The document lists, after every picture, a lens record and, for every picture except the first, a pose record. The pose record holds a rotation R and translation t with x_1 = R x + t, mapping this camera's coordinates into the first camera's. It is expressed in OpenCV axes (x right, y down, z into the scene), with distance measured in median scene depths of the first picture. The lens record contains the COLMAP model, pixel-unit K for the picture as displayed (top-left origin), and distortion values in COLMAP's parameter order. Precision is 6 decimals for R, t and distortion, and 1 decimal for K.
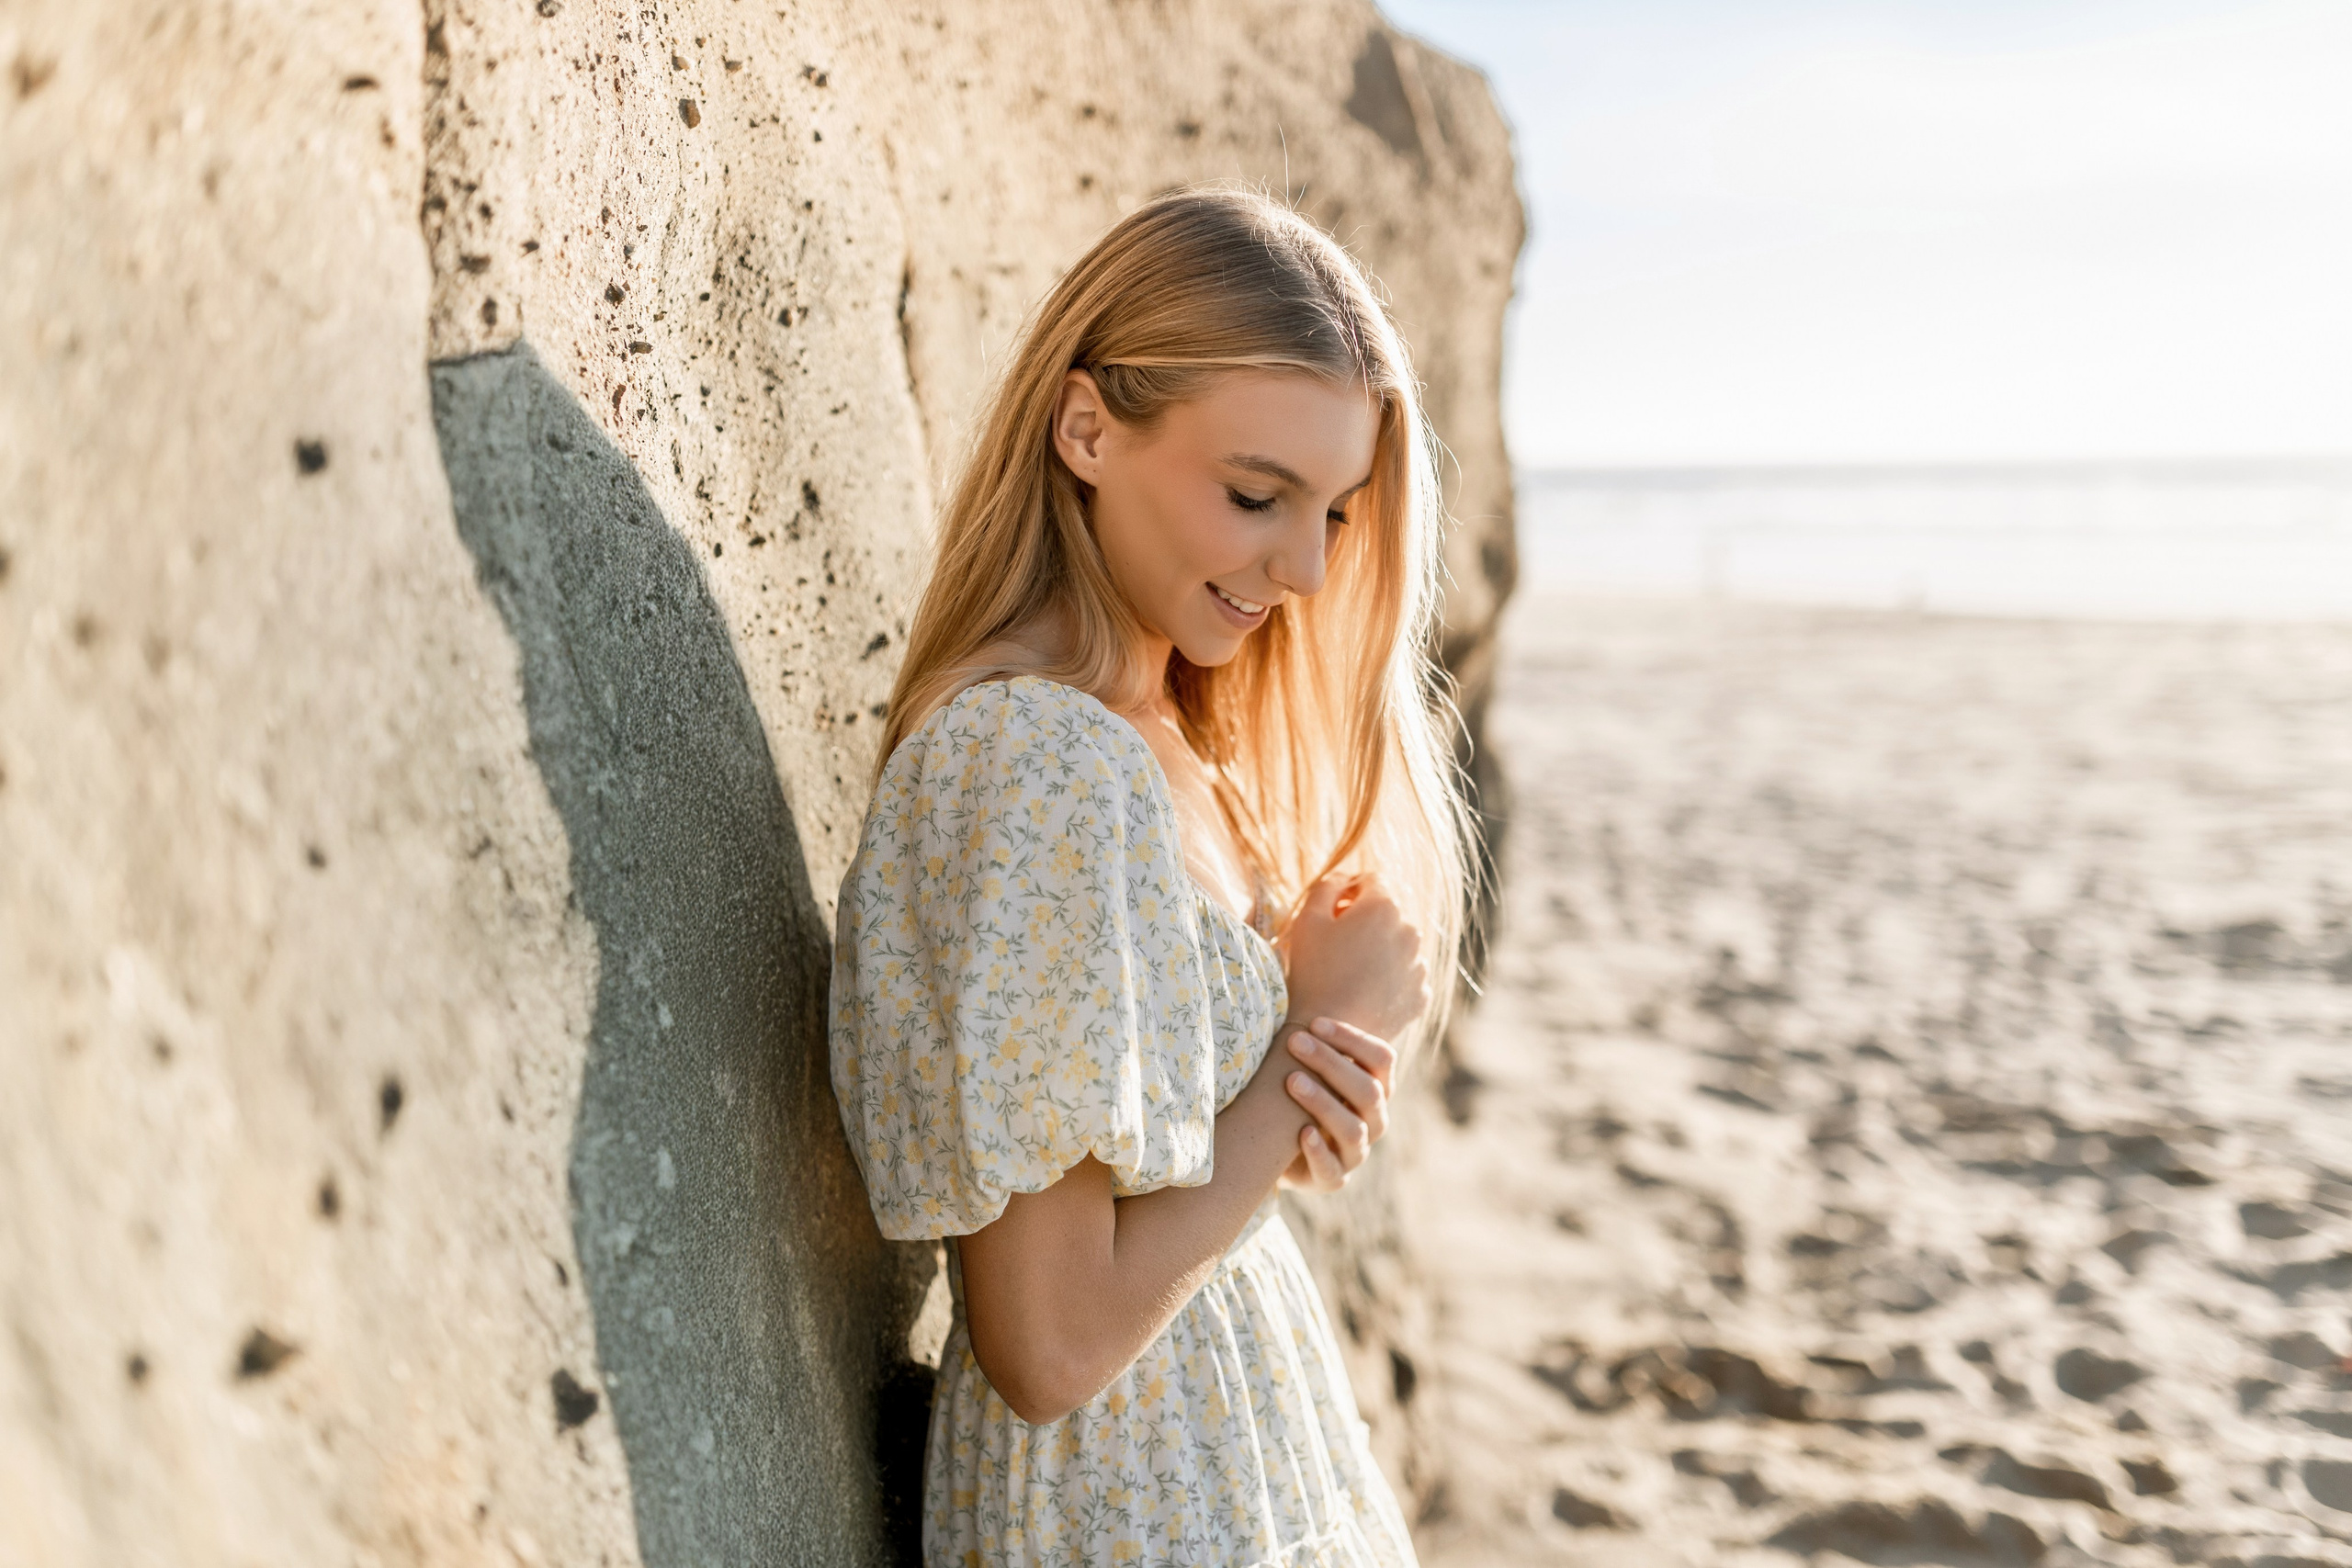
lens RADIAL K [[2387.6, 0, 1176.0], [0, 2387.6, 784.0], [0, 0, 1]] dist [0.001168, 0.002487]
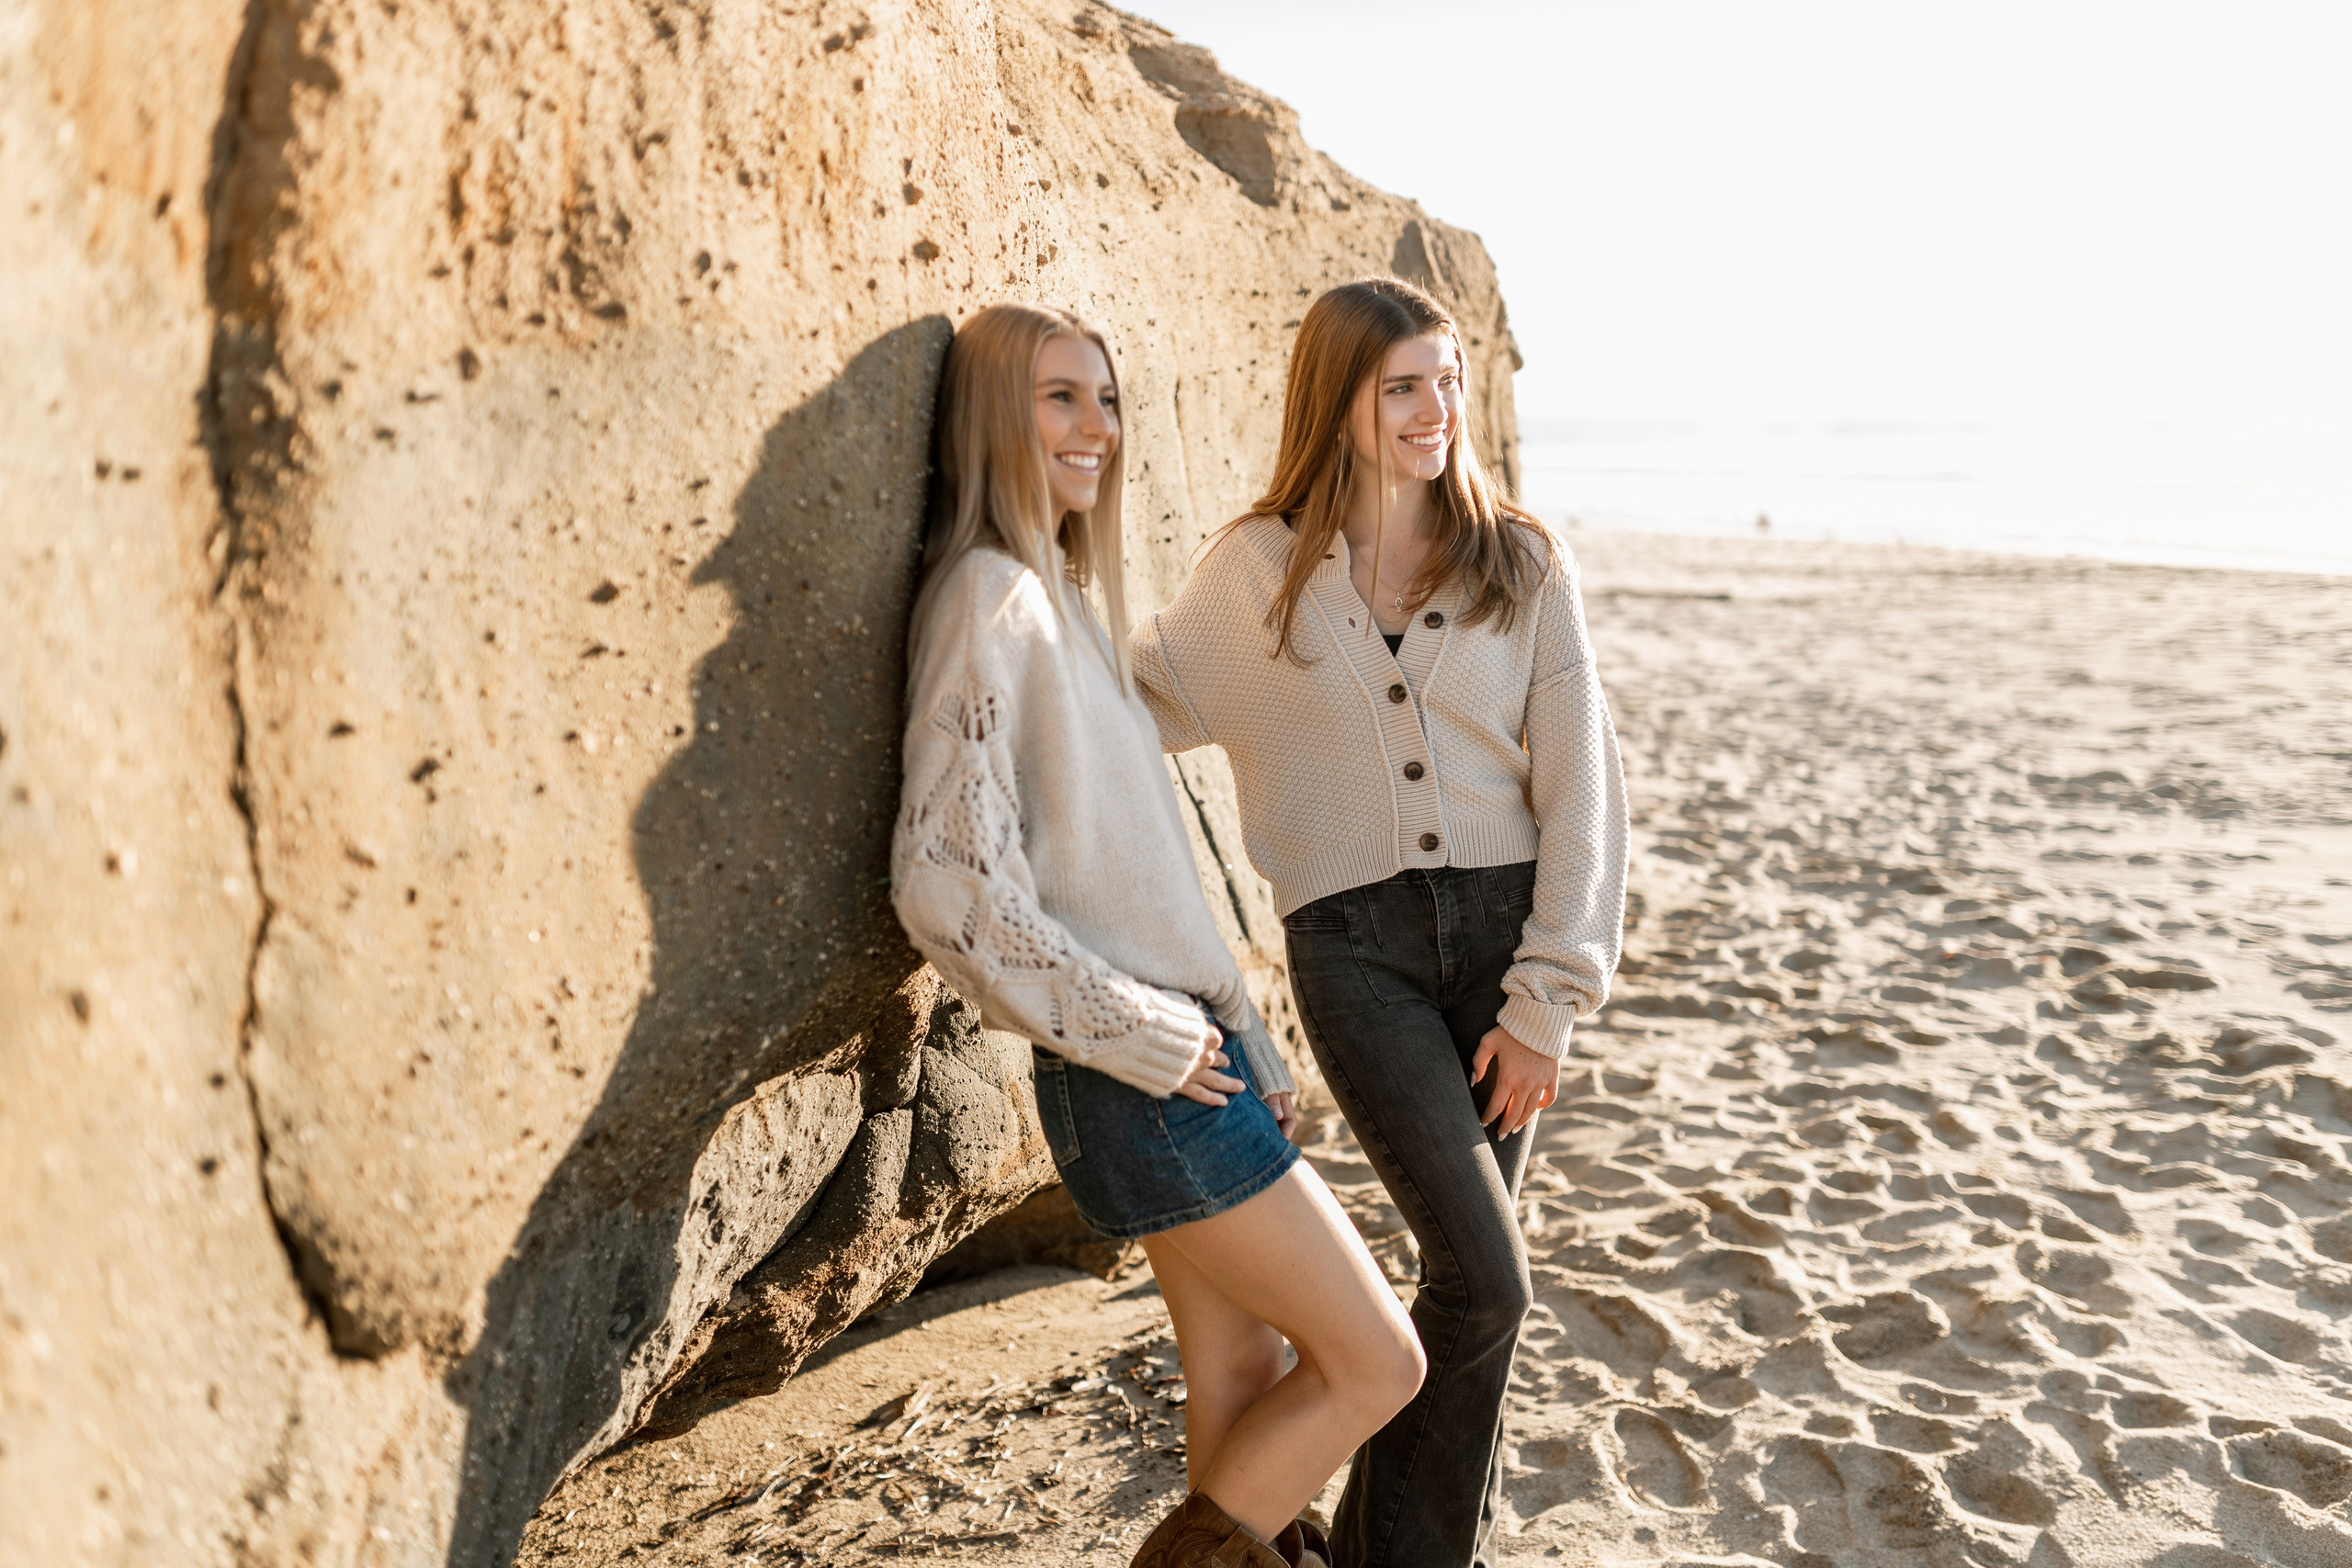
lens RADIAL K [[2387.6, 0, 1176.0], [0, 2387.6, 784.0], [0, 0, 1]] dist [0.001168, 0.002487]
pose [[0.995794, 0.029850, -0.086622, 0.064077], [-0.027821, 0.999312, 0.024542, 0.084022], [0.087295, -0.022029, 0.995939, -0.823057]]
